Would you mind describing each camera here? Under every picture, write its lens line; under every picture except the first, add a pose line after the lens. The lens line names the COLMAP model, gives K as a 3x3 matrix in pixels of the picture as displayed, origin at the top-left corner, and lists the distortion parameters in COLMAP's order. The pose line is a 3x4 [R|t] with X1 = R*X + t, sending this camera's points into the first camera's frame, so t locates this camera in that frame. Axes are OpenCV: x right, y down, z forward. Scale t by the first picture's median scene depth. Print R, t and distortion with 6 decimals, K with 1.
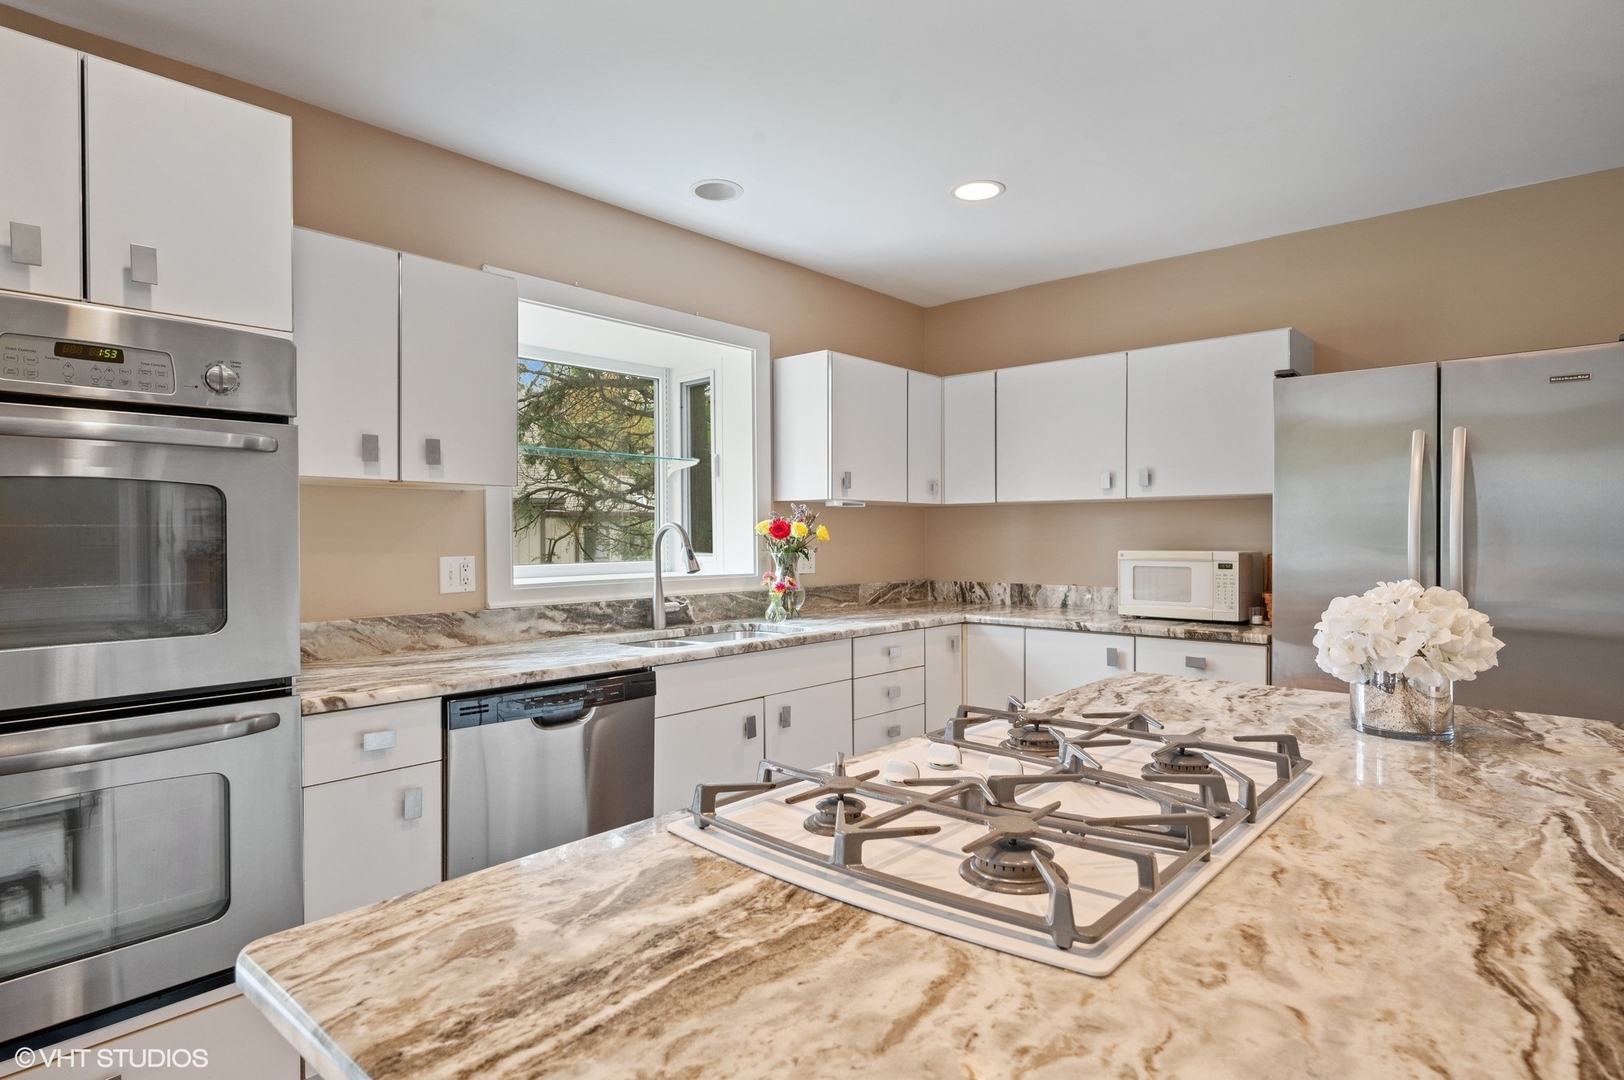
lens RADIAL K [[874.5, 0, 817.6], [0, 874.5, 535.8], [0, 0, 1]] dist [0.002813, 0.002217]
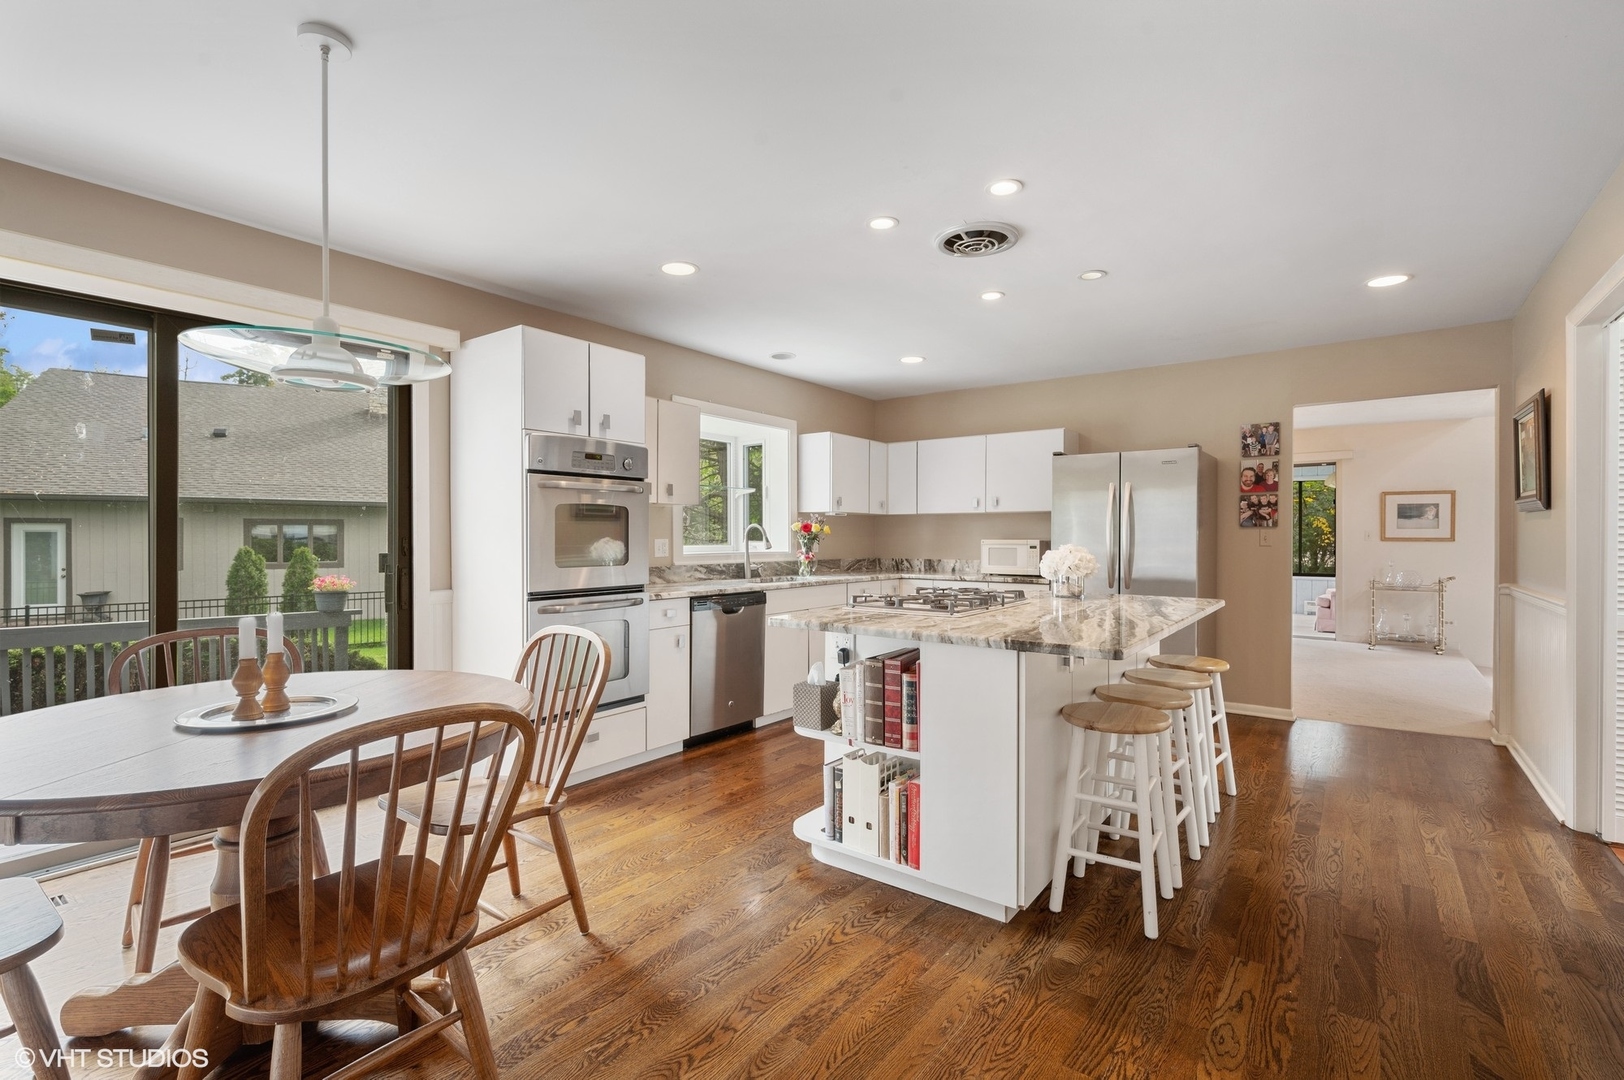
lens RADIAL K [[721.2, 0, 822.7], [0, 721.2, 544.4], [0, 0, 1]] dist [-0.002689, 0.000090]
pose [[0.995715, 0.002984, 0.092426, -0.151183], [-0.003840, 0.999951, 0.009089, 0.014788], [-0.092395, -0.009405, 0.995678, -0.555002]]
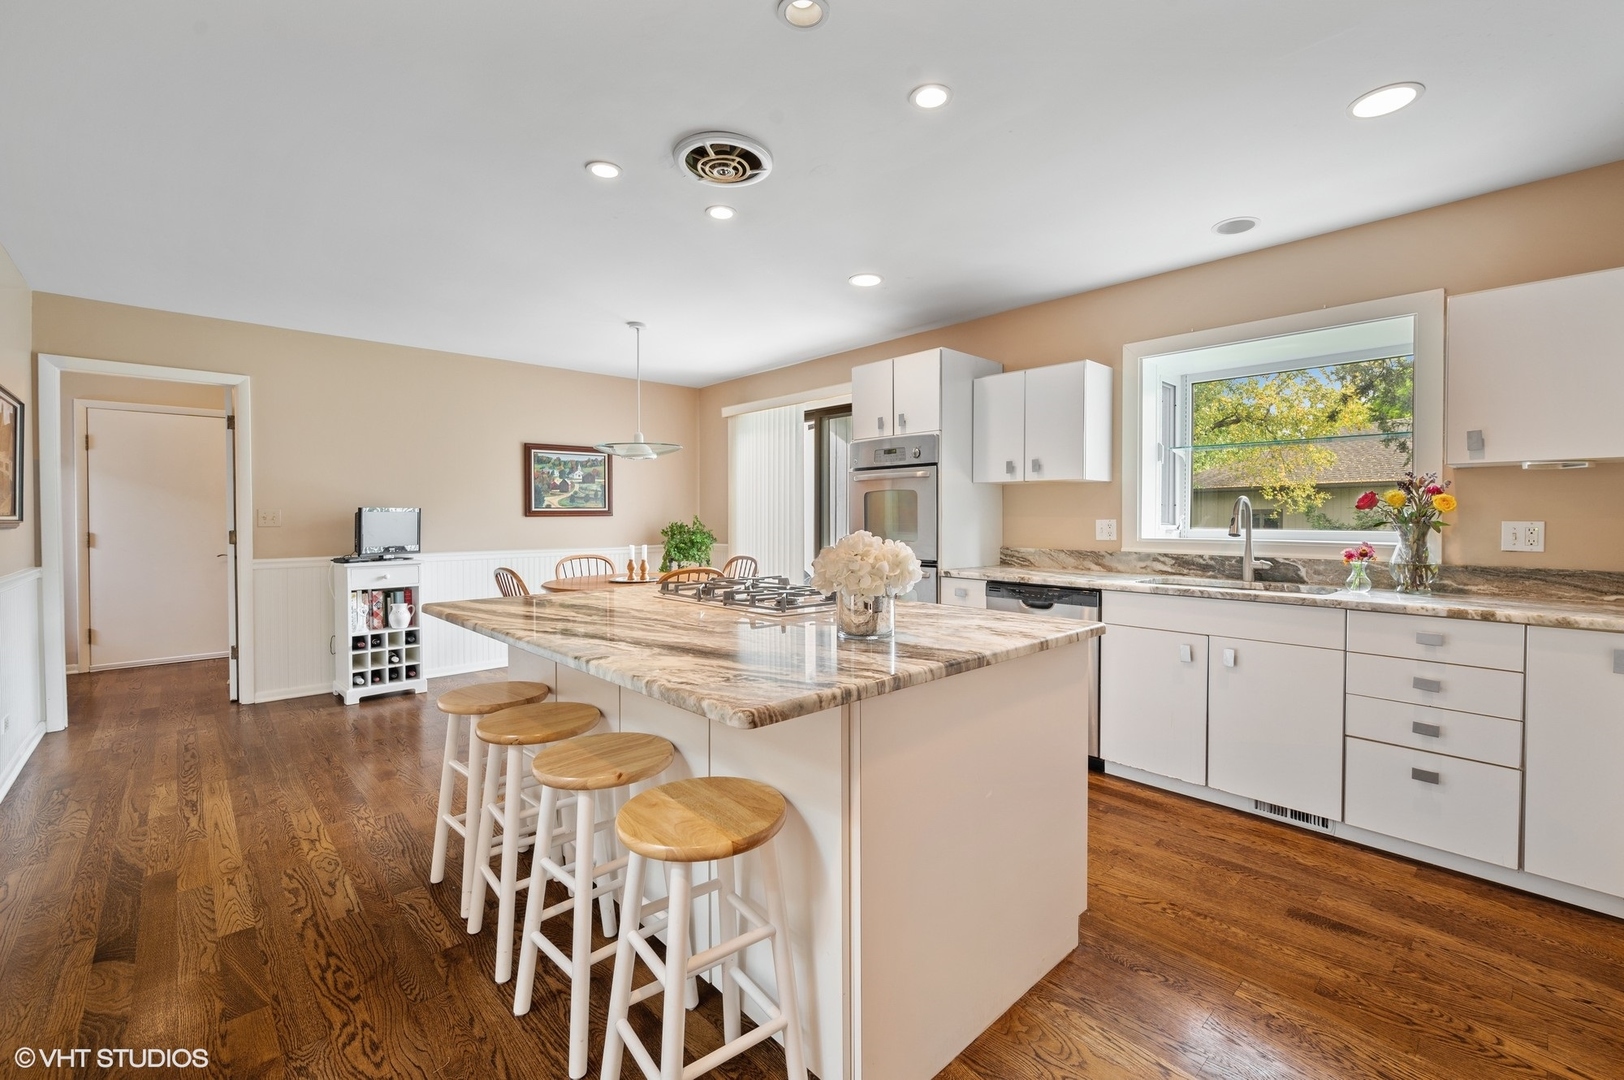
lens RADIAL K [[713.7, 0, 842.5], [0, 713.7, 522.7], [0, 0, 1]] dist [0.001819, -0.000566]
pose [[-0.085714, 0.013342, -0.996230, 0.821312], [-0.001692, 0.999907, 0.013537, 0.008962], [0.996318, 0.002846, -0.085683, 0.469217]]
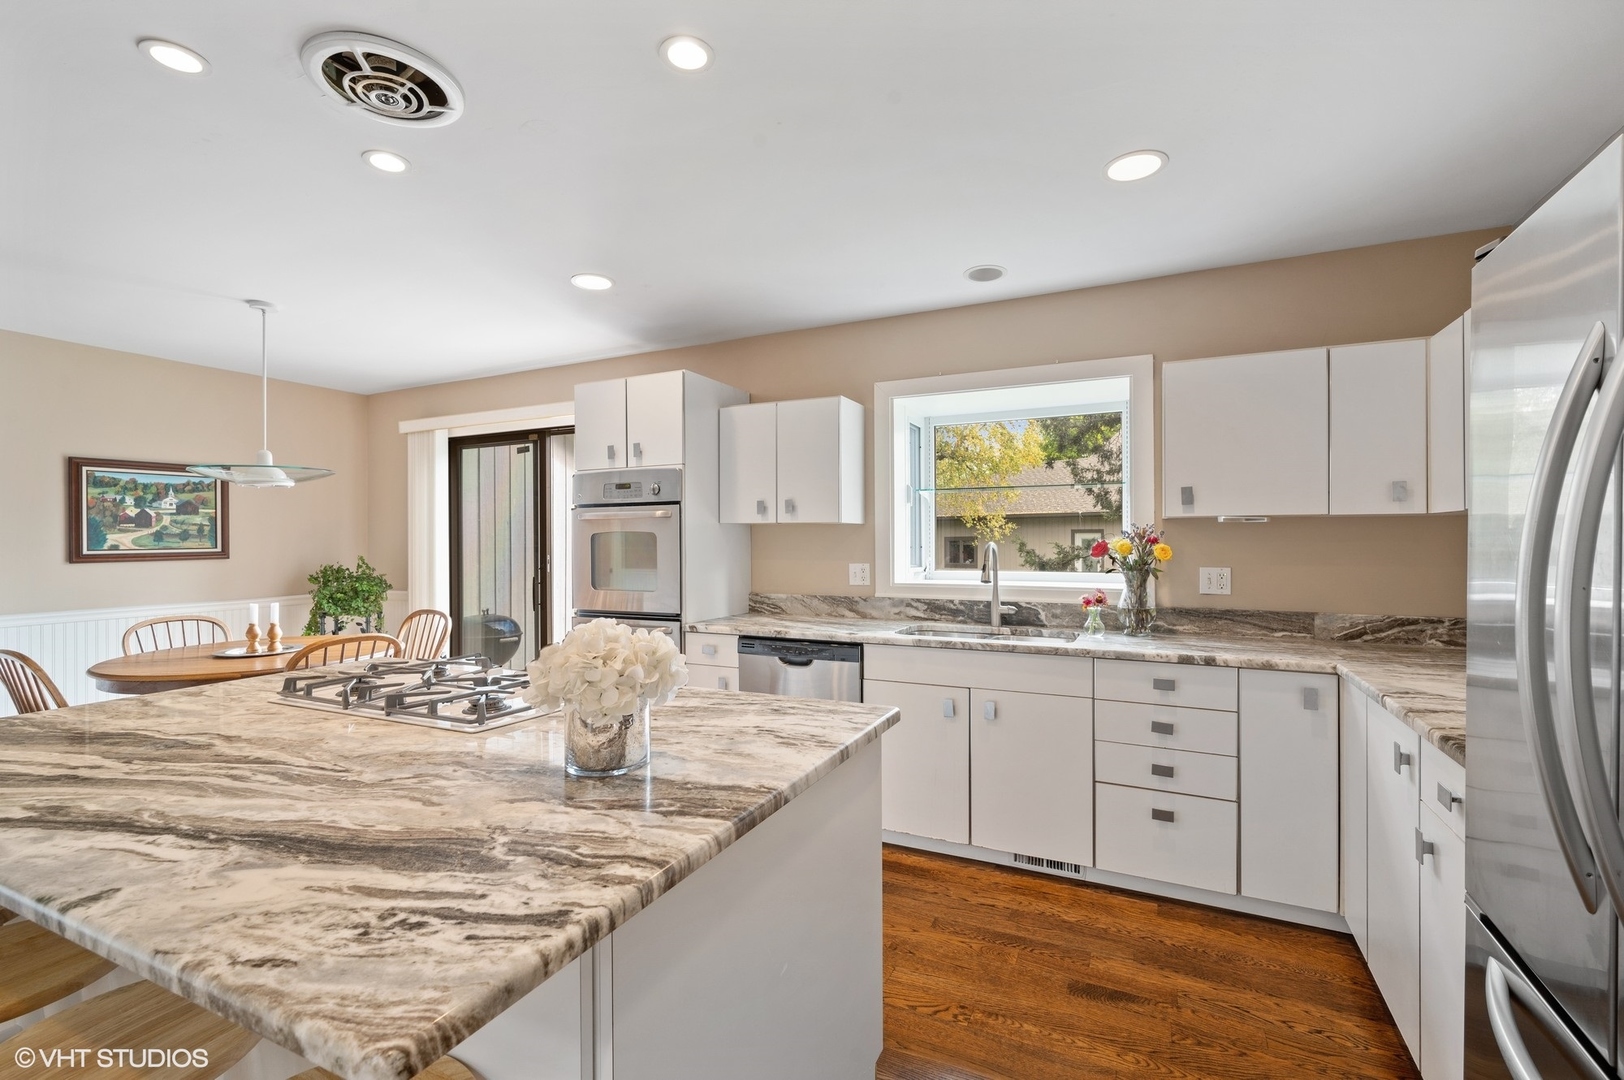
lens RADIAL K [[713.7, 0, 839.7], [0, 713.7, 538.2], [0, 0, 1]] dist [0.001819, -0.000566]
pose [[0.286427, 0.001178, -0.958101, 0.688938], [0.001484, 0.999997, 0.001673, -0.021127], [0.958101, -0.001901, 0.286424, 0.450276]]
